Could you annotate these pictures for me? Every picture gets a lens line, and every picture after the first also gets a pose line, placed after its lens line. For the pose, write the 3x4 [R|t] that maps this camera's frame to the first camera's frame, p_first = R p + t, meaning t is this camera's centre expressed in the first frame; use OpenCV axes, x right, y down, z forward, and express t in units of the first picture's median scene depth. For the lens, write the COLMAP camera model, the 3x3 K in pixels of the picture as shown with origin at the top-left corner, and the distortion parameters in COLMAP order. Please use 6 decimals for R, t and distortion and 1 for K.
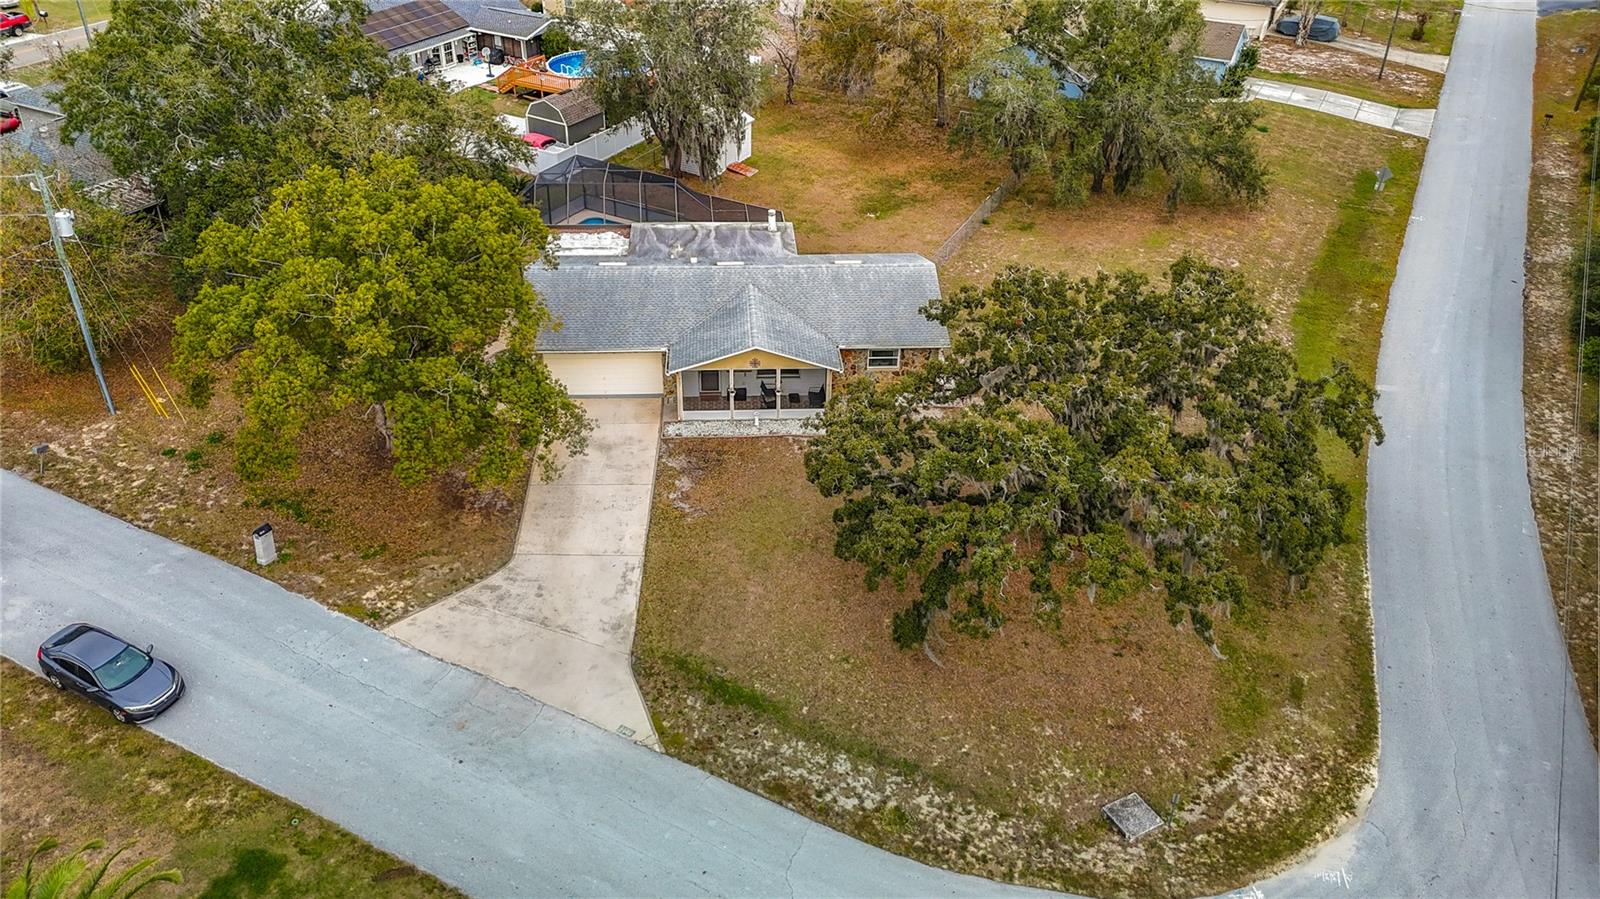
lens RADIAL K [[1187.2, 0, 793.2], [0, 1187.2, 389.1], [0, 0, 1]] dist [0.093115, -0.096820]
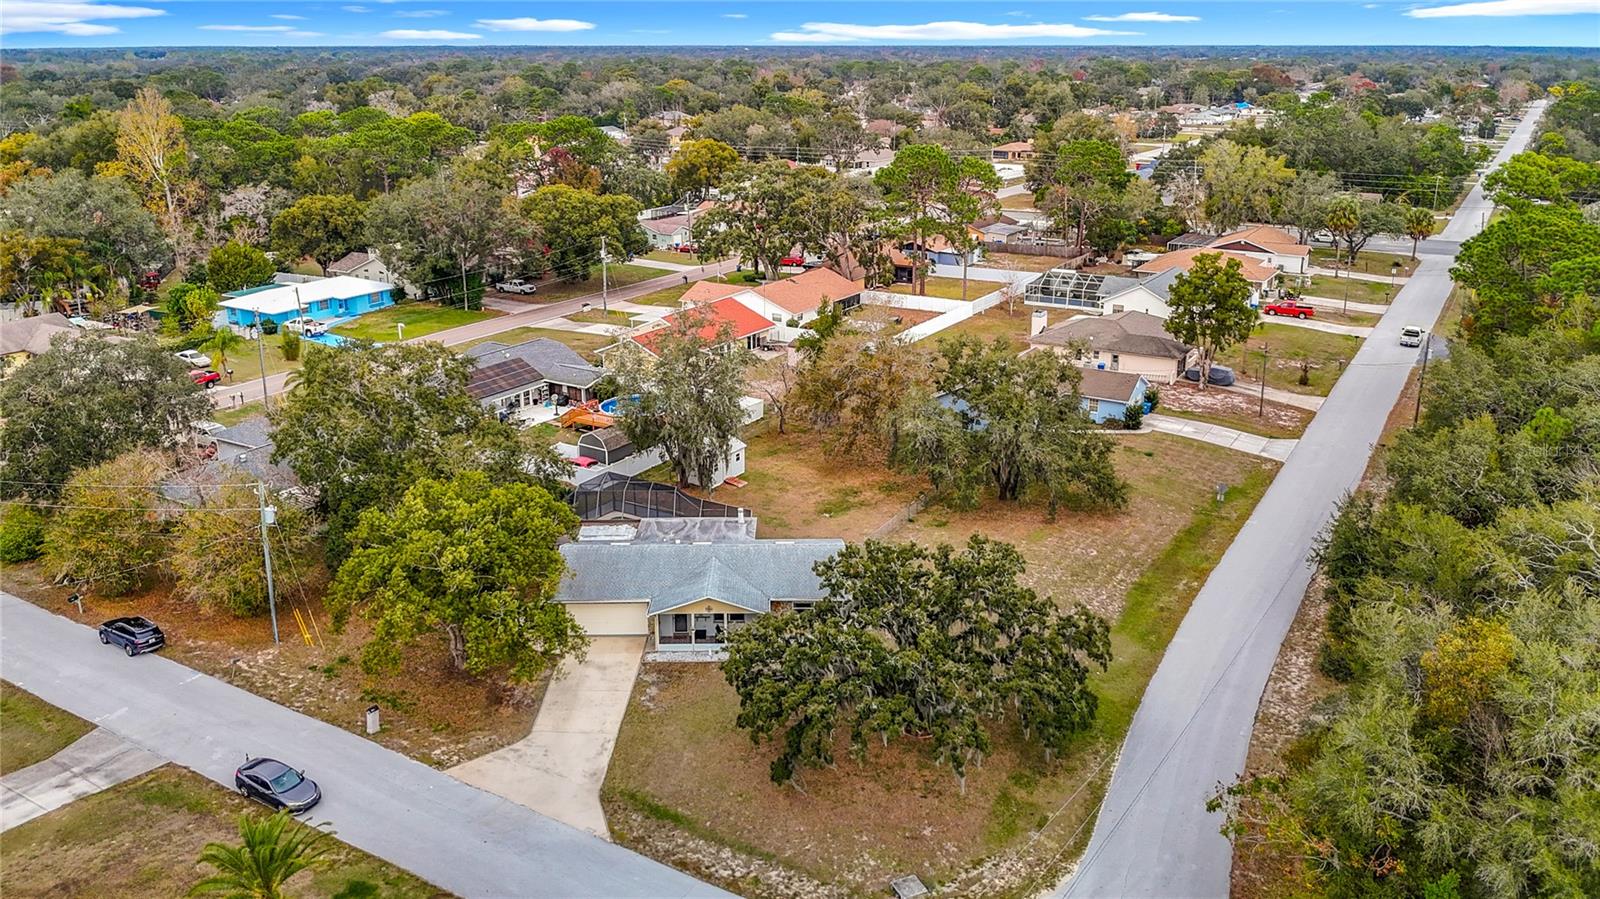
lens RADIAL K [[1203.8, 0, 791.1], [0, 1203.8, 379.1], [0, 0, 1]] dist [0.093248, -0.167808]
pose [[0.997842, -0.006255, -0.065359, 0.169865], [-0.011835, 0.962011, -0.272753, 0.110793], [0.064582, 0.272938, 0.959861, -0.493964]]
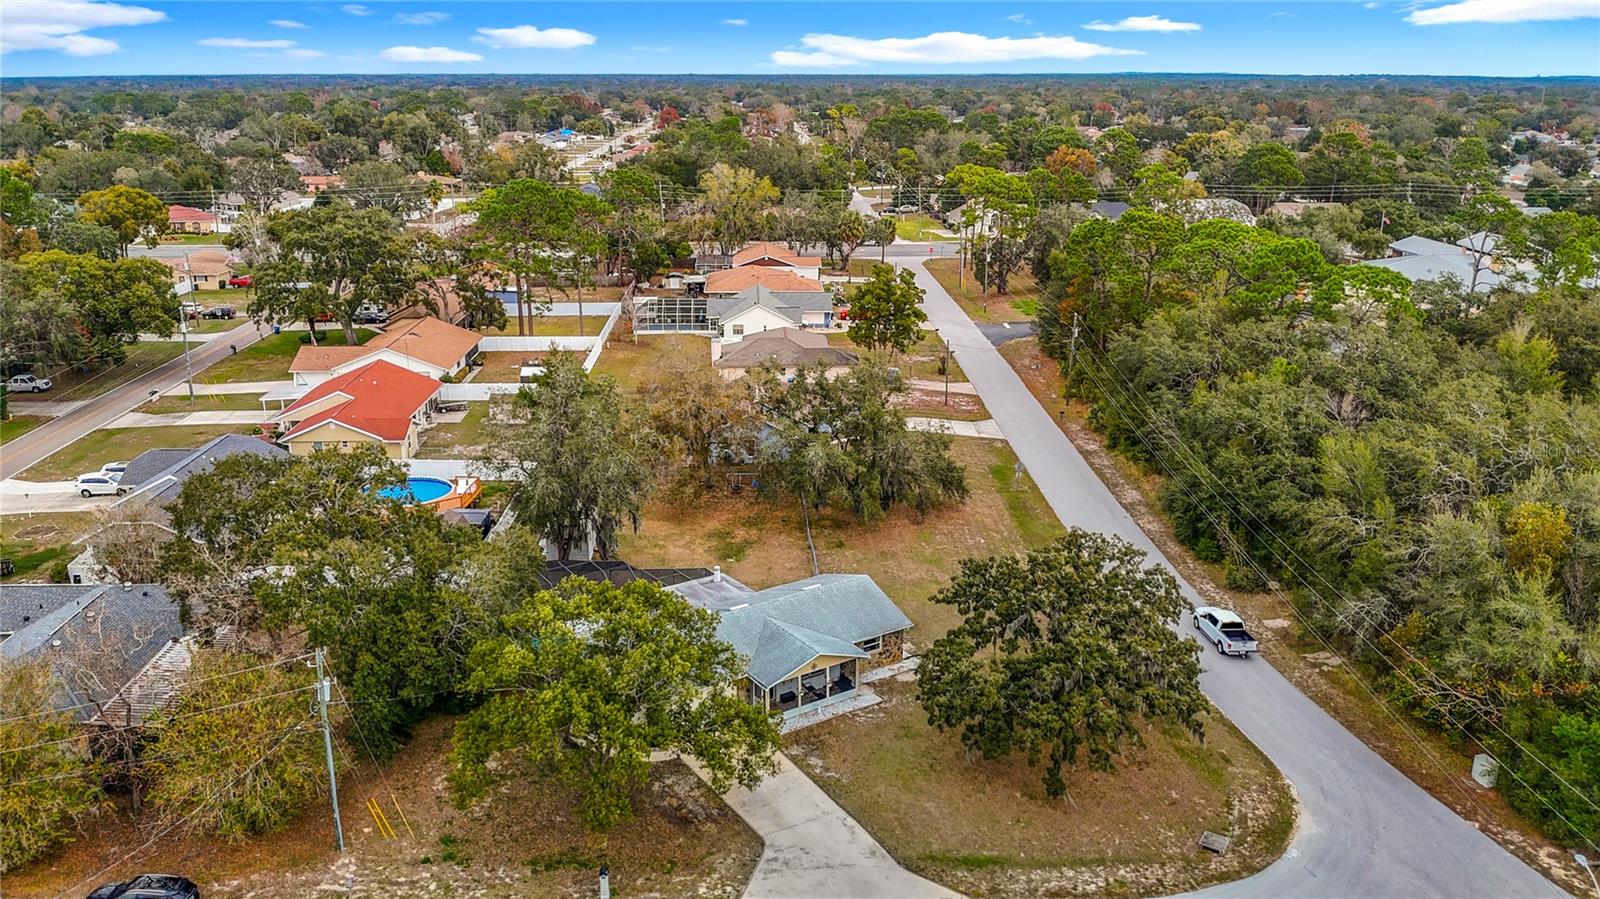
lens RADIAL K [[1203.5, 0, 807.0], [0, 1203.5, 414.7], [0, 0, 1]] dist [0.088228, -0.235580]
pose [[0.870430, -0.151865, 0.468283, -0.673732], [0.268990, 0.943393, -0.194046, -0.029002], [-0.412306, 0.294867, 0.862008, -0.308093]]
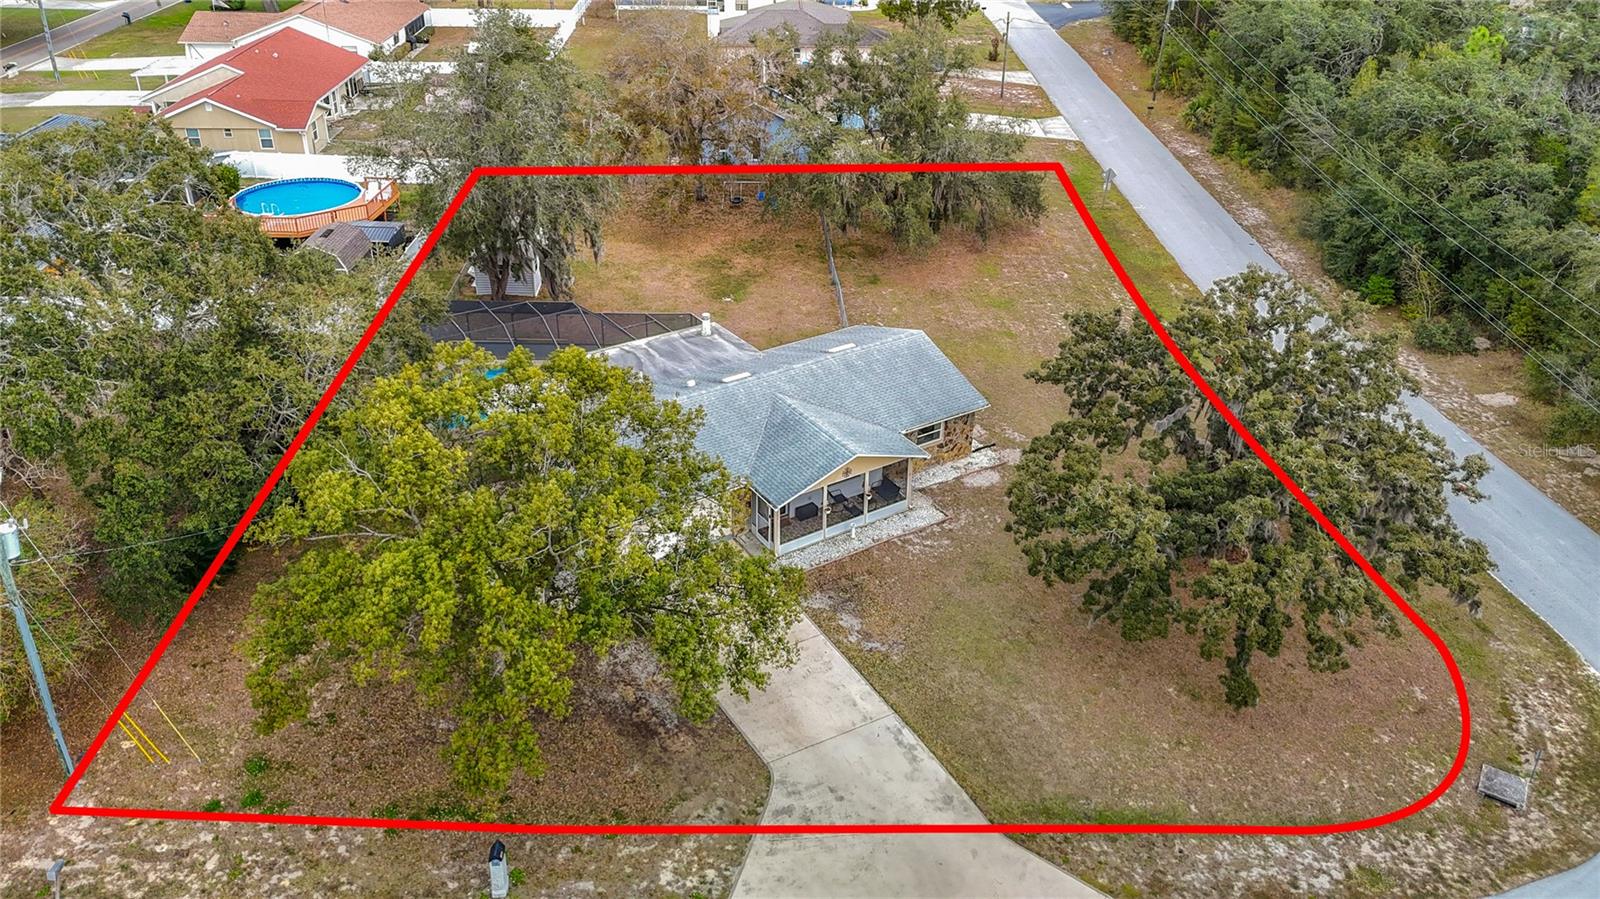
lens RADIAL K [[1187.2, 0, 793.2], [0, 1187.2, 389.1], [0, 0, 1]] dist [0.093115, -0.096820]
pose [[0.880571, -0.234507, 0.411827, -0.445059], [0.253815, 0.967219, 0.008055, -0.105578], [-0.400216, 0.097435, 0.911227, 0.176504]]
